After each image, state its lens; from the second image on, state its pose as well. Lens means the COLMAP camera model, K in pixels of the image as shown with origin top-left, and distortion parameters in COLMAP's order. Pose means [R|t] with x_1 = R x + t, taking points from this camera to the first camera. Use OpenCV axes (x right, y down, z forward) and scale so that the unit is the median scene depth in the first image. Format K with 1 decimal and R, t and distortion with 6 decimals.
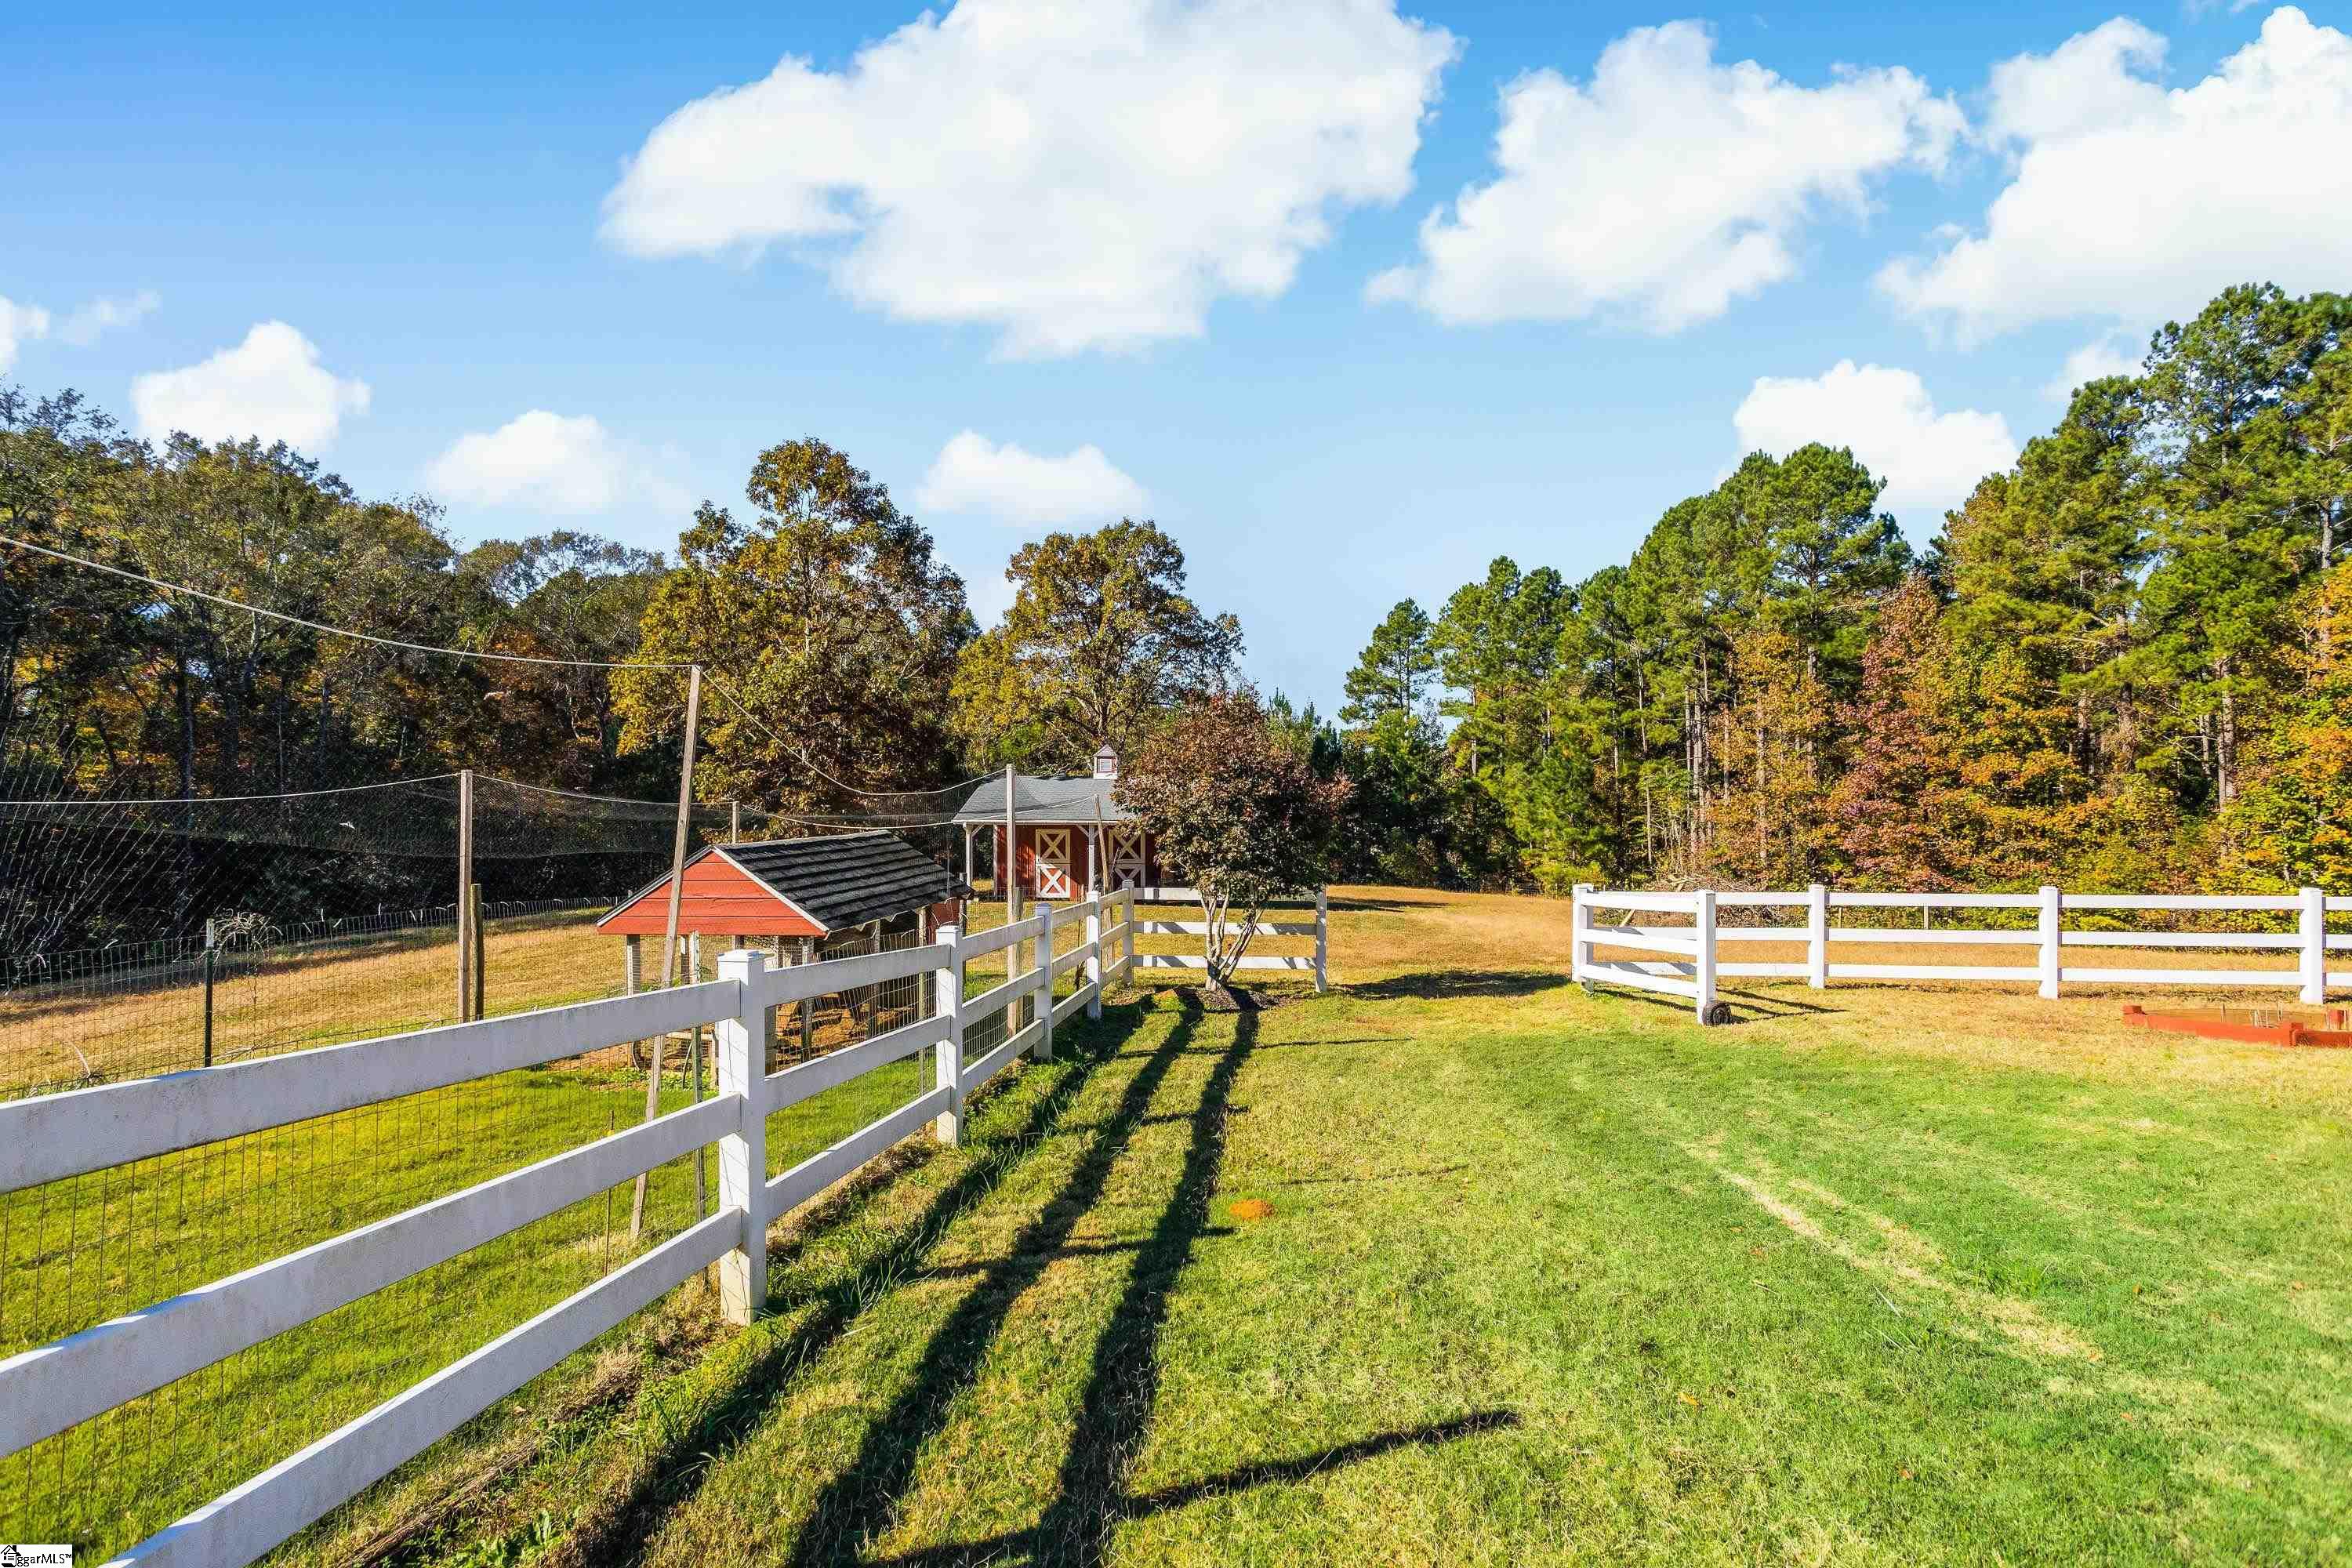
lens RADIAL K [[1135.5, 0, 1162.8], [0, 1135.5, 768.2], [0, 0, 1]] dist [-0.024770, 0.000241]
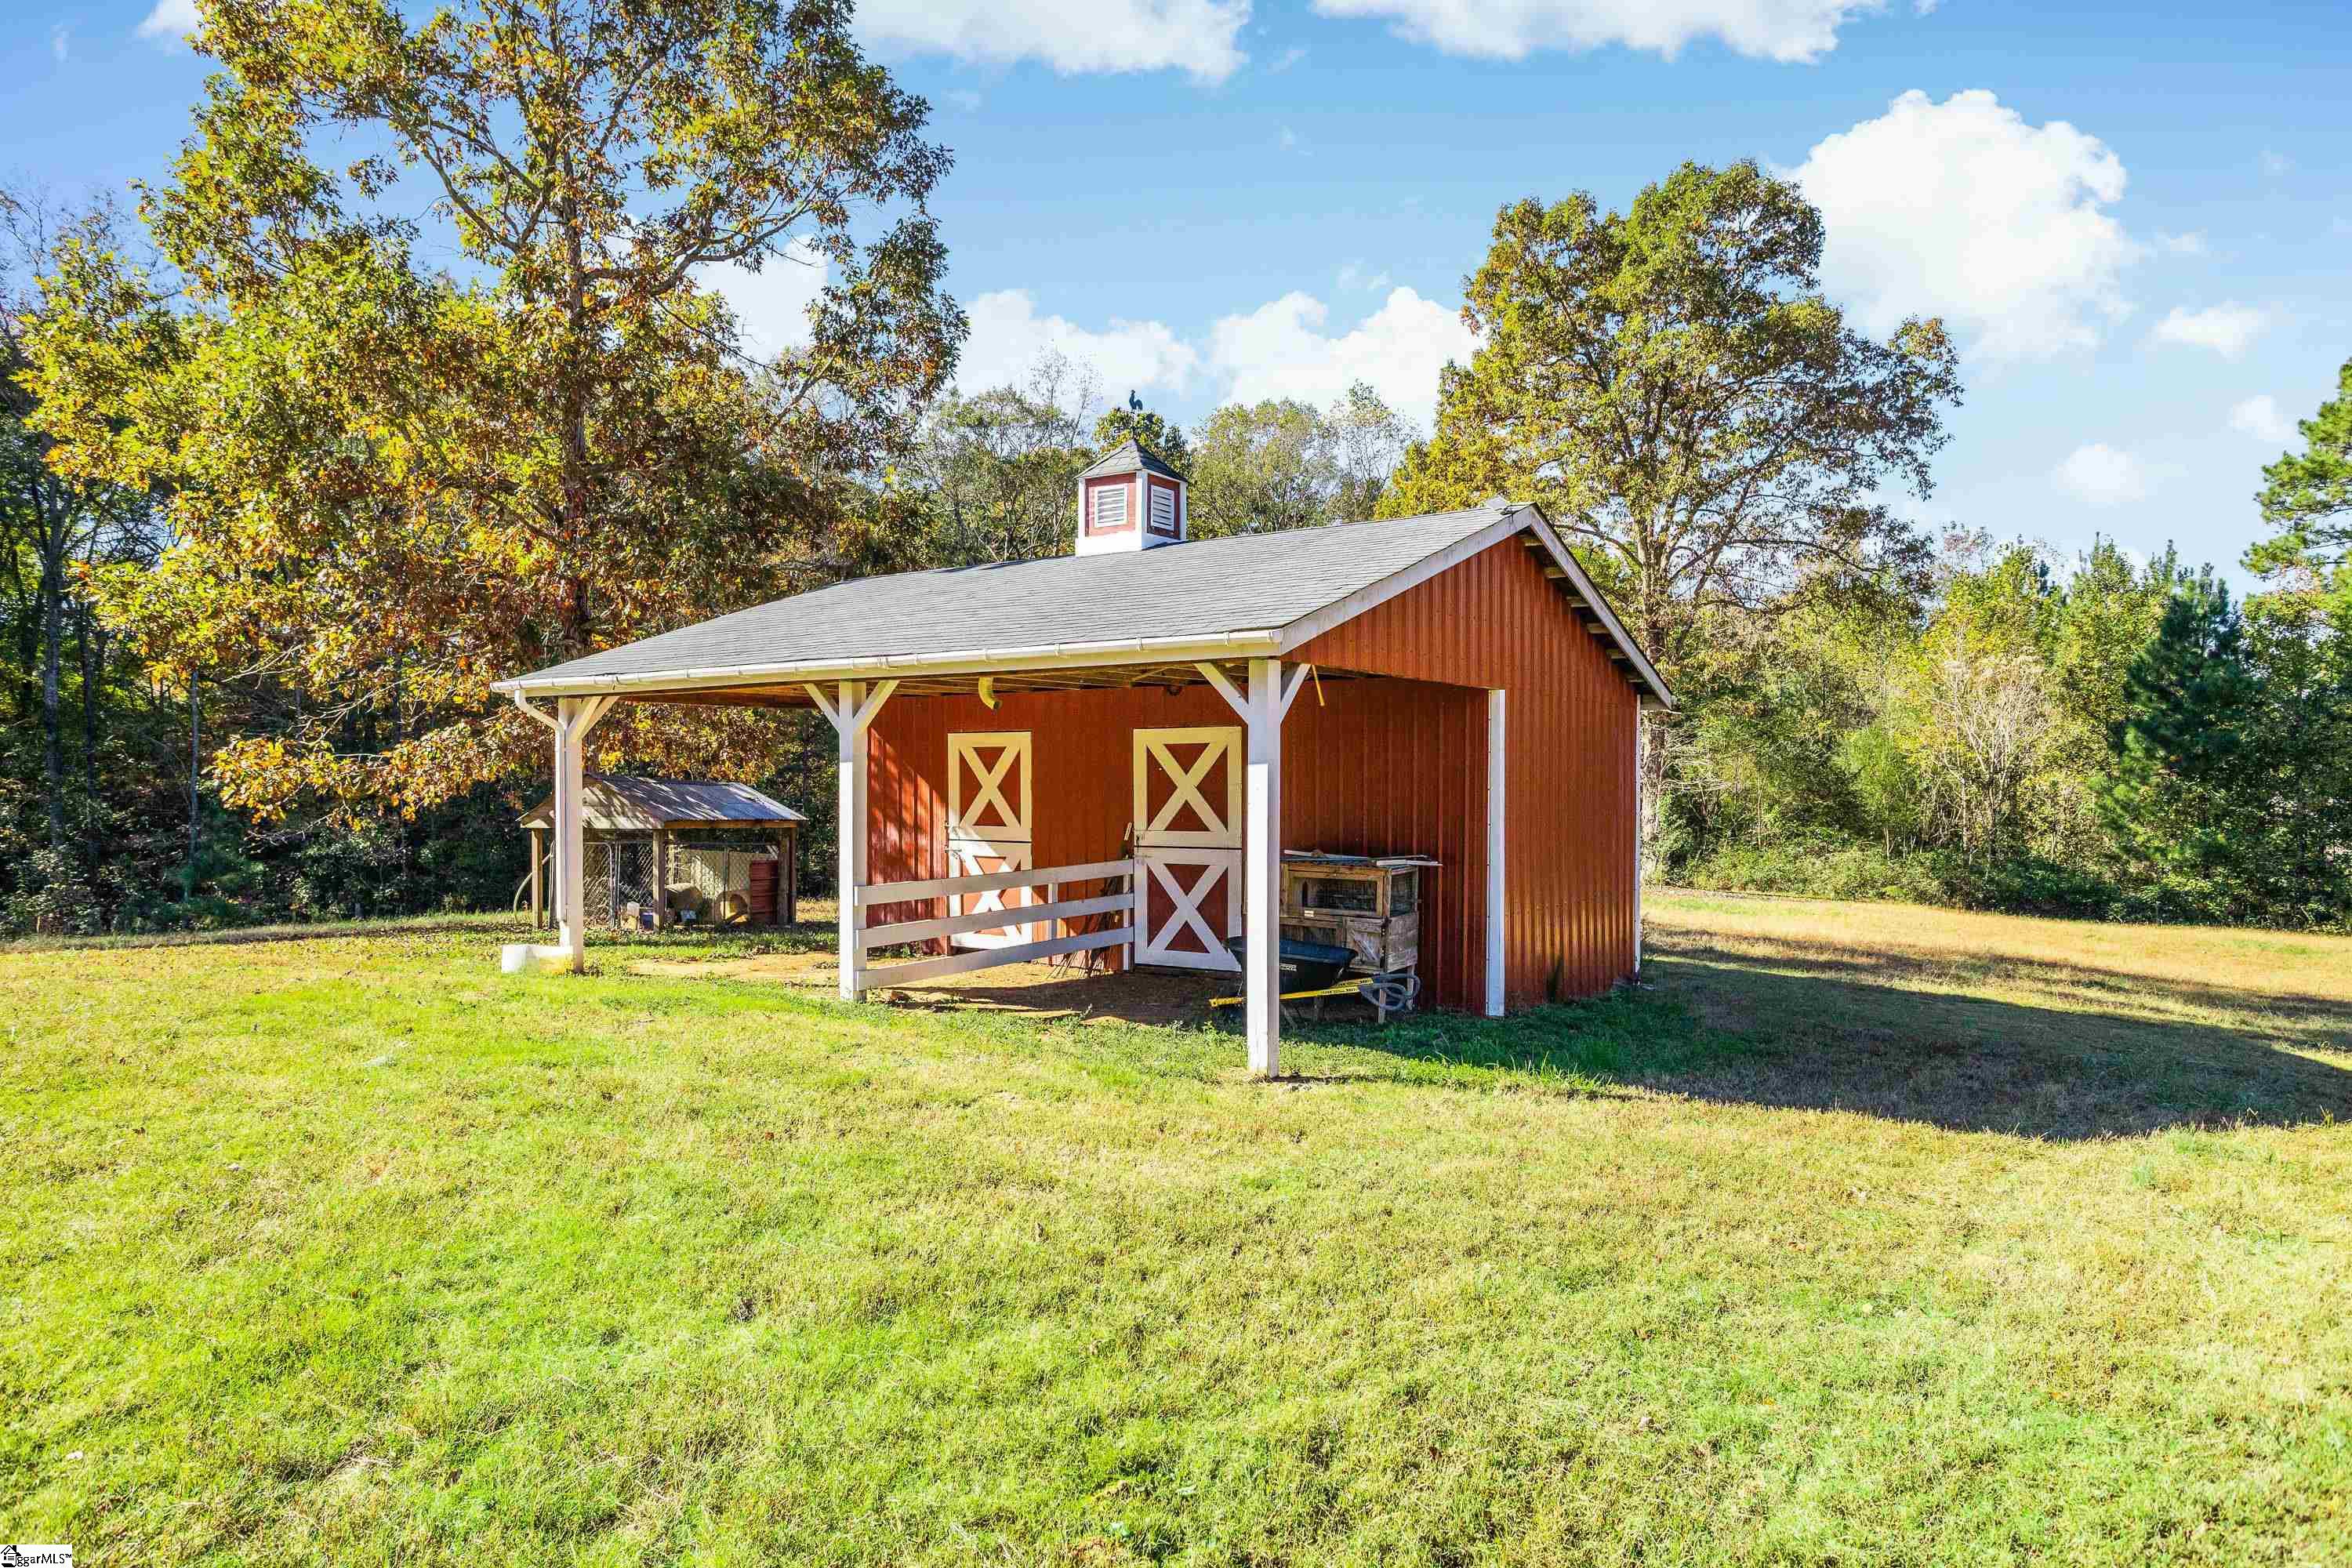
lens RADIAL K [[1486.5, 0, 1176.0], [0, 1486.5, 784.0], [0, 0, 1]] dist [-0.000672, 0.000995]
pose [[0.882172, 0.001602, -0.470925, 0.074401], [0.008590, 0.999773, 0.019493, 0.031659], [0.470849, -0.021241, 0.881958, 0.347082]]
